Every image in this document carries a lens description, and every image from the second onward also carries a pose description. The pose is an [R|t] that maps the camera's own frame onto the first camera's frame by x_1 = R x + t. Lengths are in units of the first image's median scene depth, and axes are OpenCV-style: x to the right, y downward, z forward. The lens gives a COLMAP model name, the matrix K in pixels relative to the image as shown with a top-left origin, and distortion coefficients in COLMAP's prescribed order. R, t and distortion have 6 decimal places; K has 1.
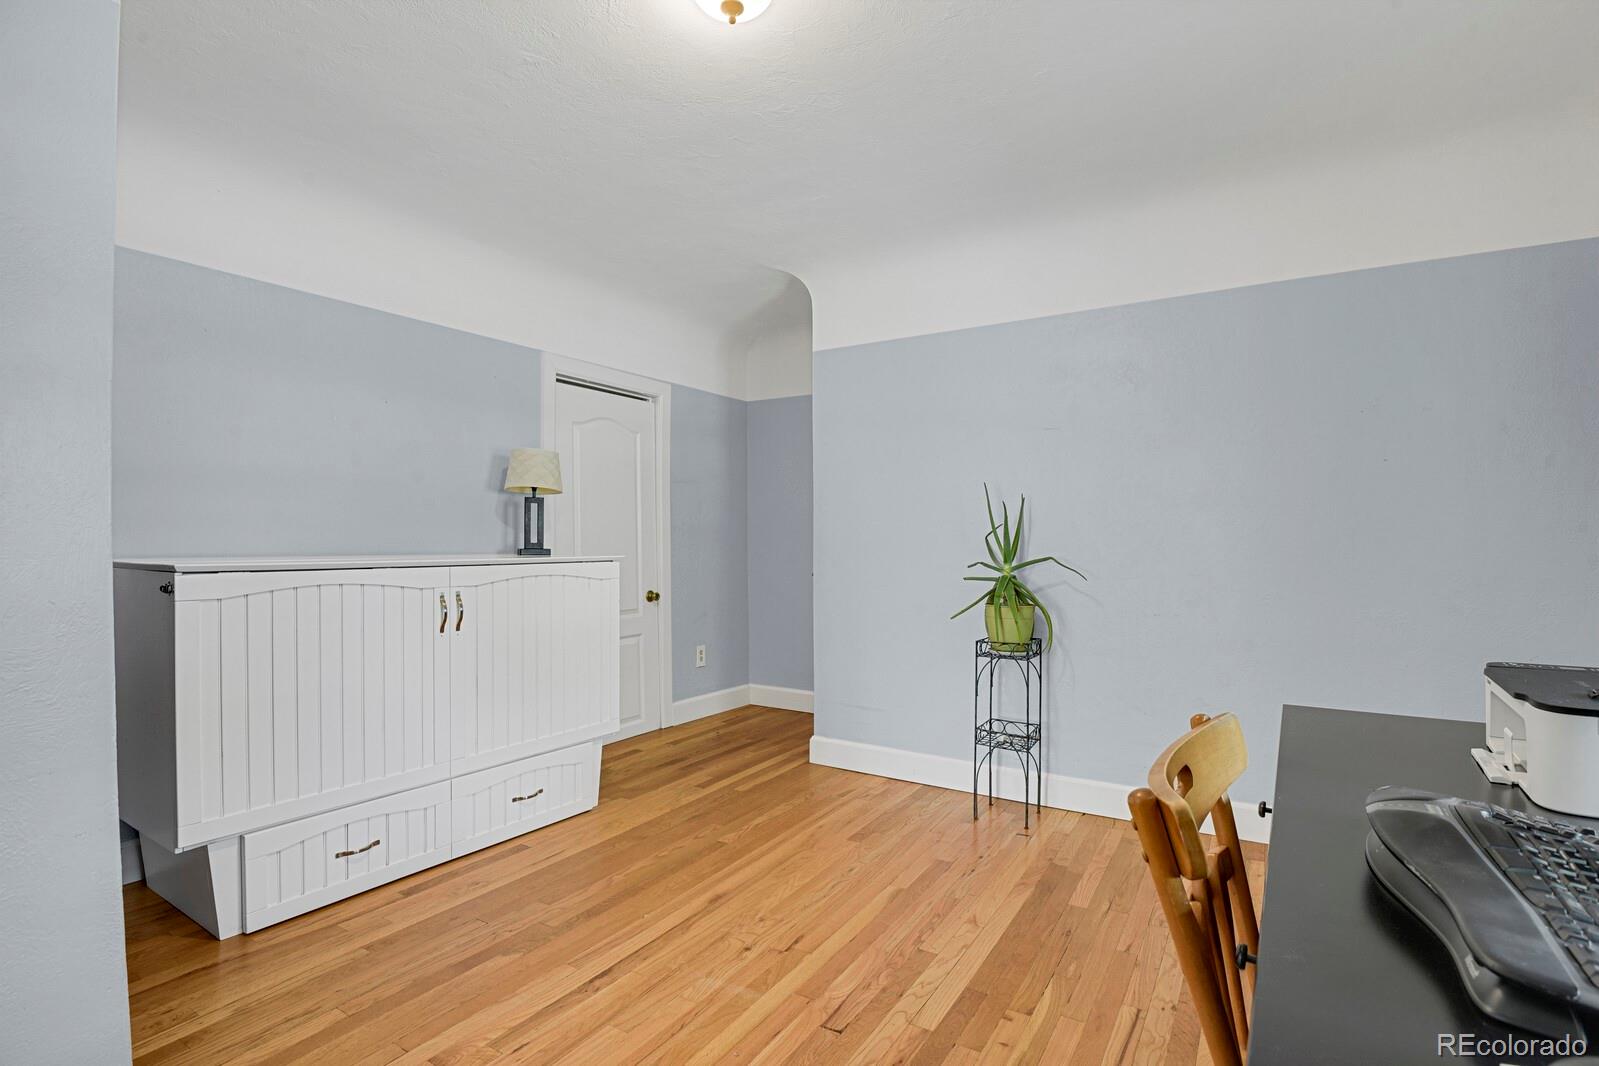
lens RADIAL K [[782.9, 0, 800.3], [0, 782.9, 534.3], [0, 0, 1]] dist [-0.022880, -0.004304]
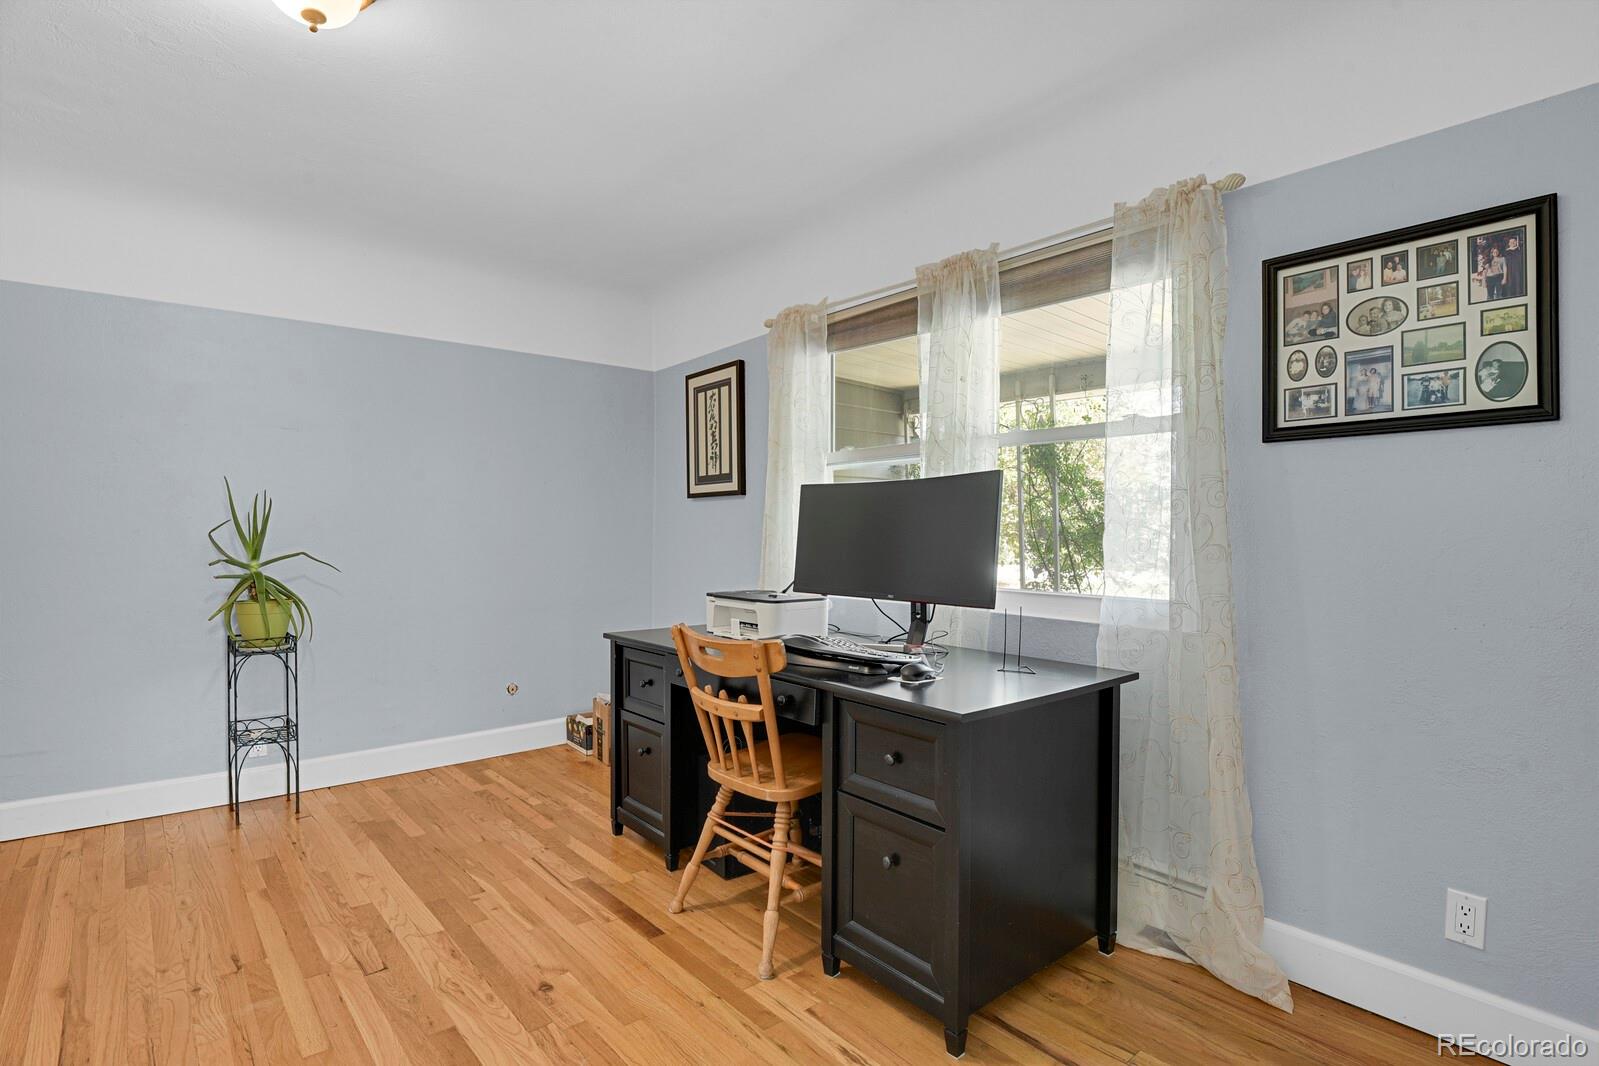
lens RADIAL K [[782.9, 0, 805.2], [0, 782.9, 537.5], [0, 0, 1]] dist [-0.022880, -0.004304]
pose [[0.299849, -0.003835, 0.953979, -0.541067], [-0.004552, 0.999975, 0.005451, -0.000151], [-0.953976, -0.005977, 0.299824, 0.048433]]
